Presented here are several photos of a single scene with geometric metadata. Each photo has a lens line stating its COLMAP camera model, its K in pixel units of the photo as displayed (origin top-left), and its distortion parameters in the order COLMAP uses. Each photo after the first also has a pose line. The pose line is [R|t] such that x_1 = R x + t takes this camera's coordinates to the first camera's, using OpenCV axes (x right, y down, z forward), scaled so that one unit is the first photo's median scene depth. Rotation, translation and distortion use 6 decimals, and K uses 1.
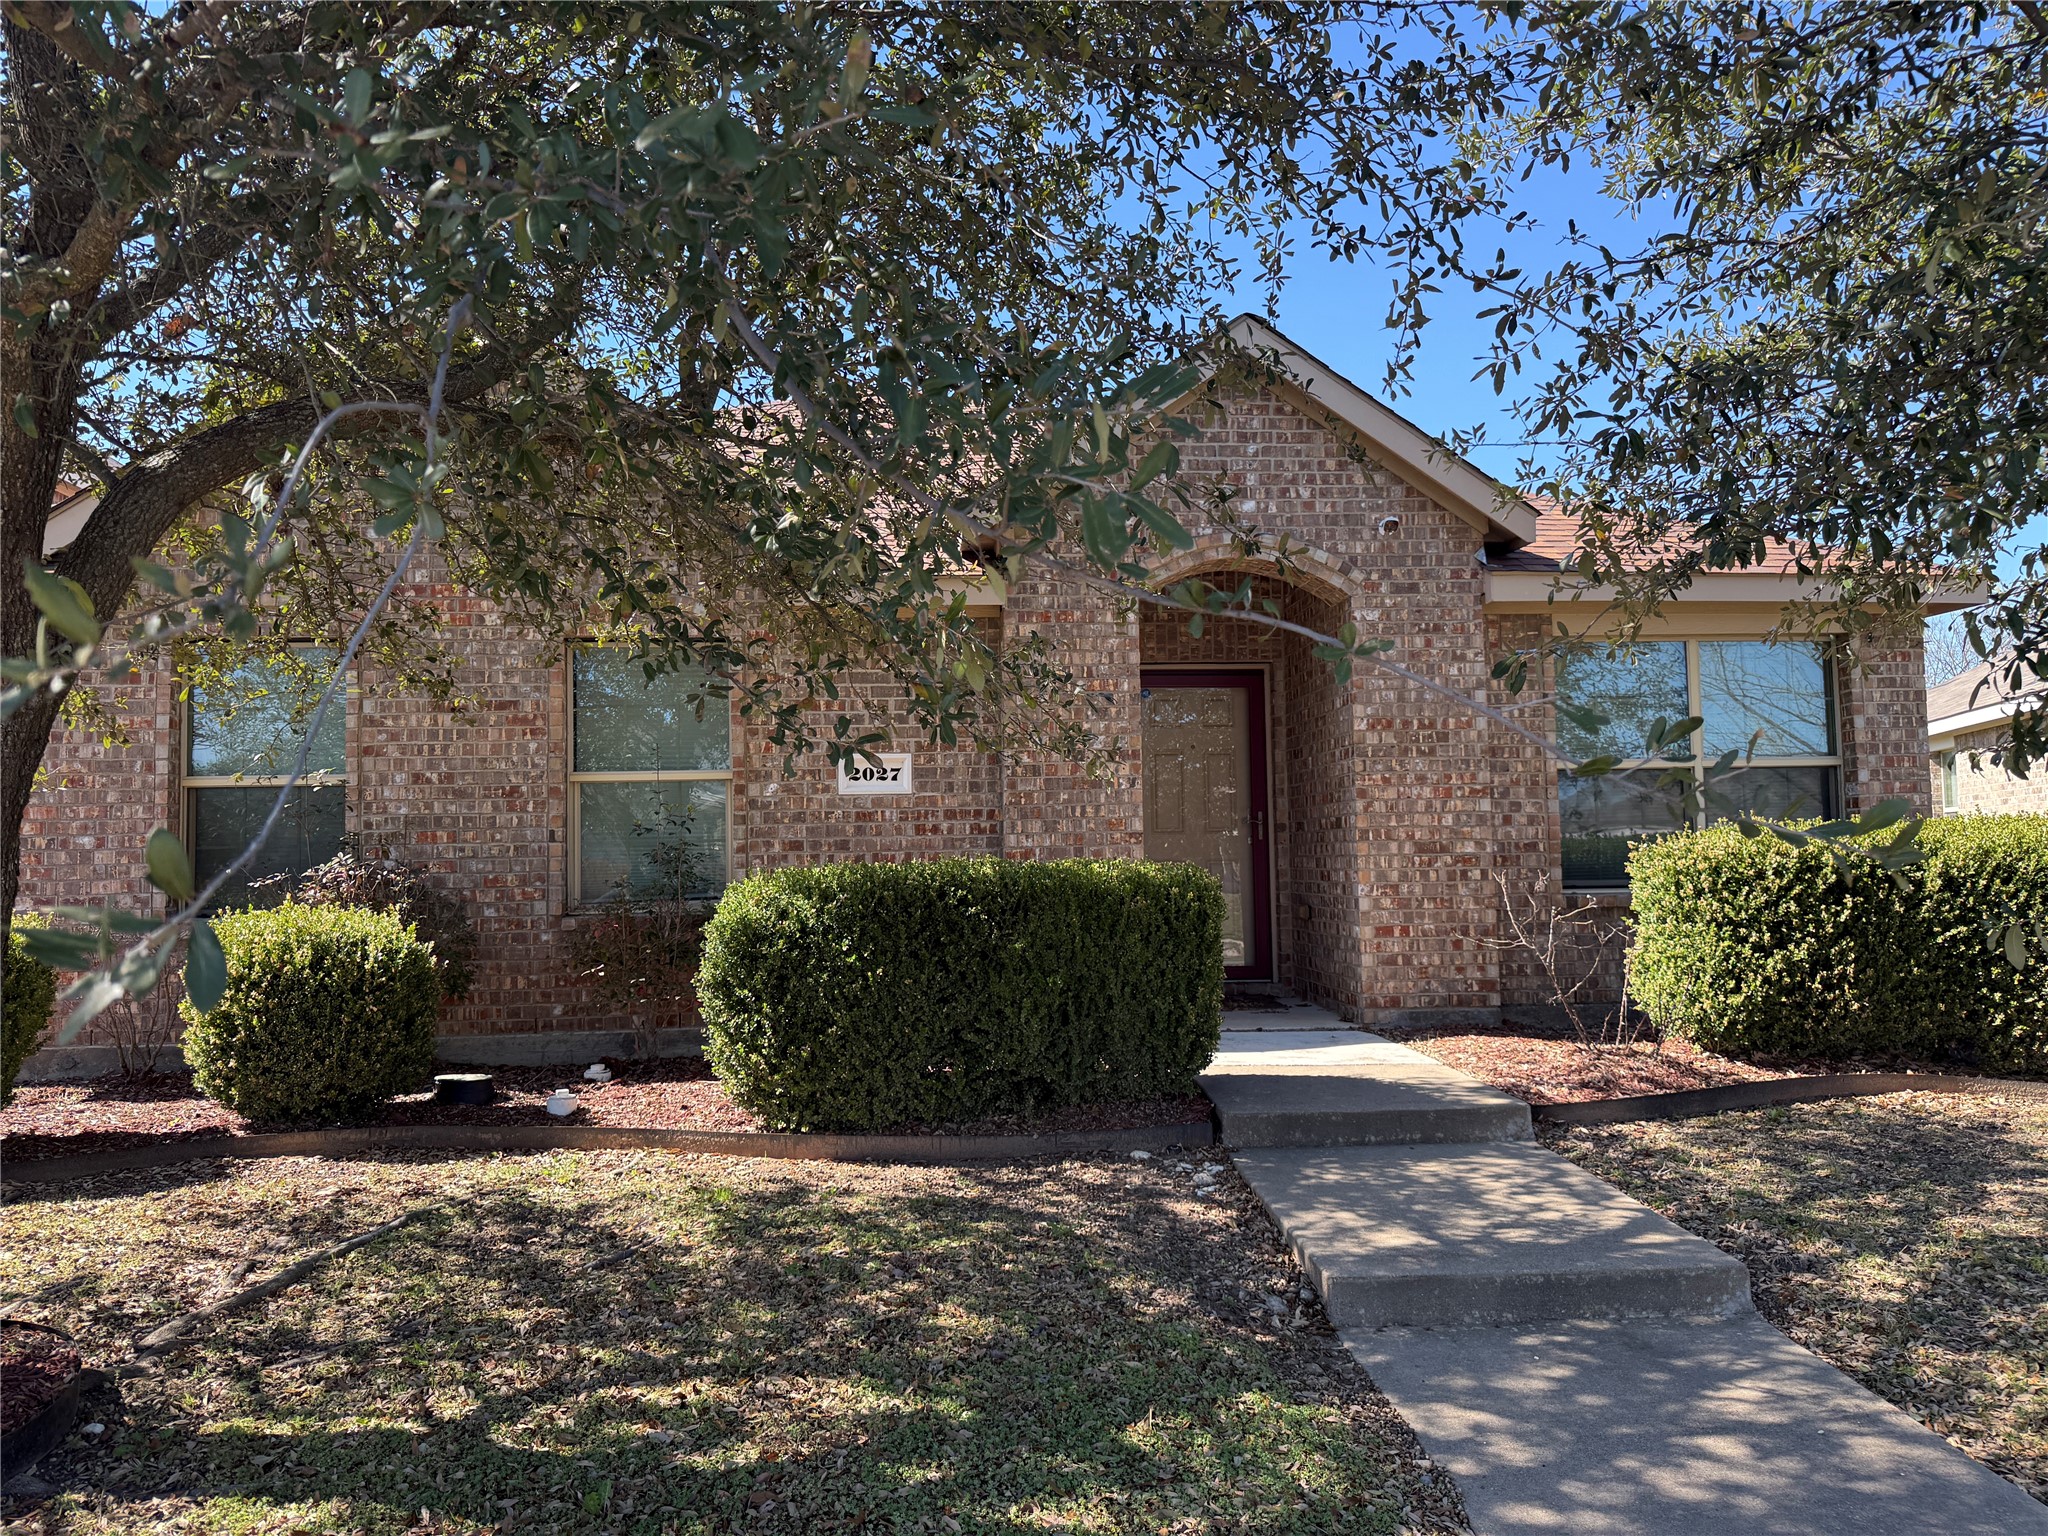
lens RADIAL K [[1456.6, 0, 1063.9], [0, 1456.6, 771.5], [0, 0, 1]] dist [0.108570, -0.159159]
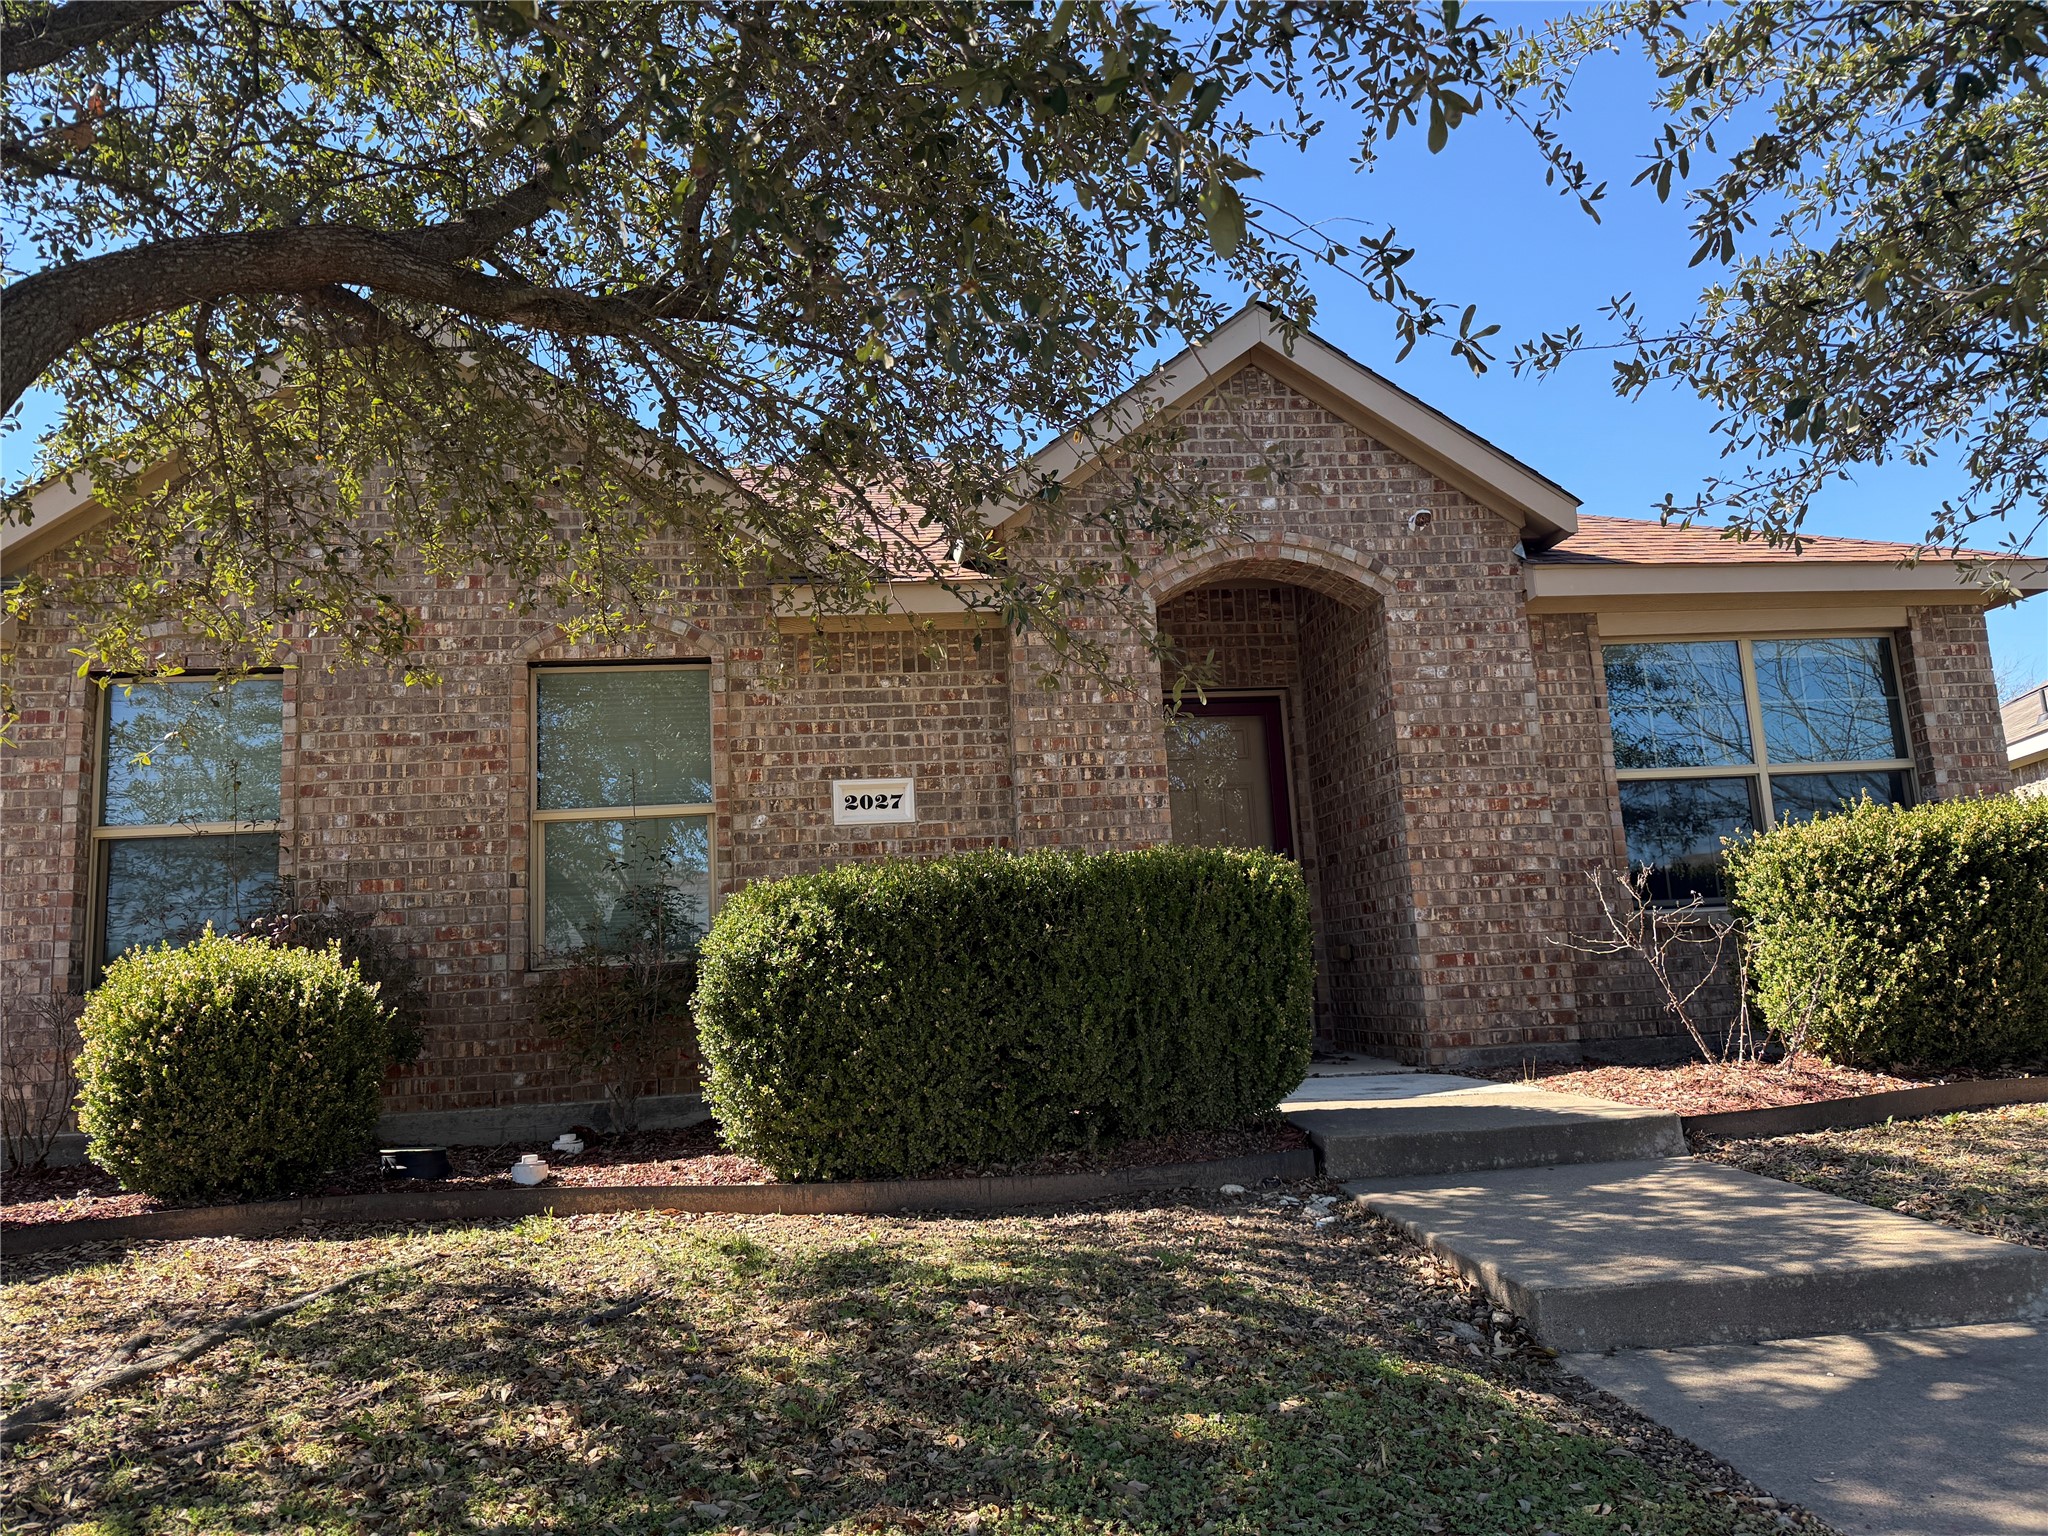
lens RADIAL K [[1426.6, 0, 1024.0], [0, 1426.6, 768.0], [0, 0, 1]] dist [0.071898, -0.087413]
pose [[0.999097, -0.034210, 0.025180, -0.065533], [0.036801, 0.993154, -0.110861, 0.091746], [-0.021215, 0.111688, 0.993517, 0.137482]]
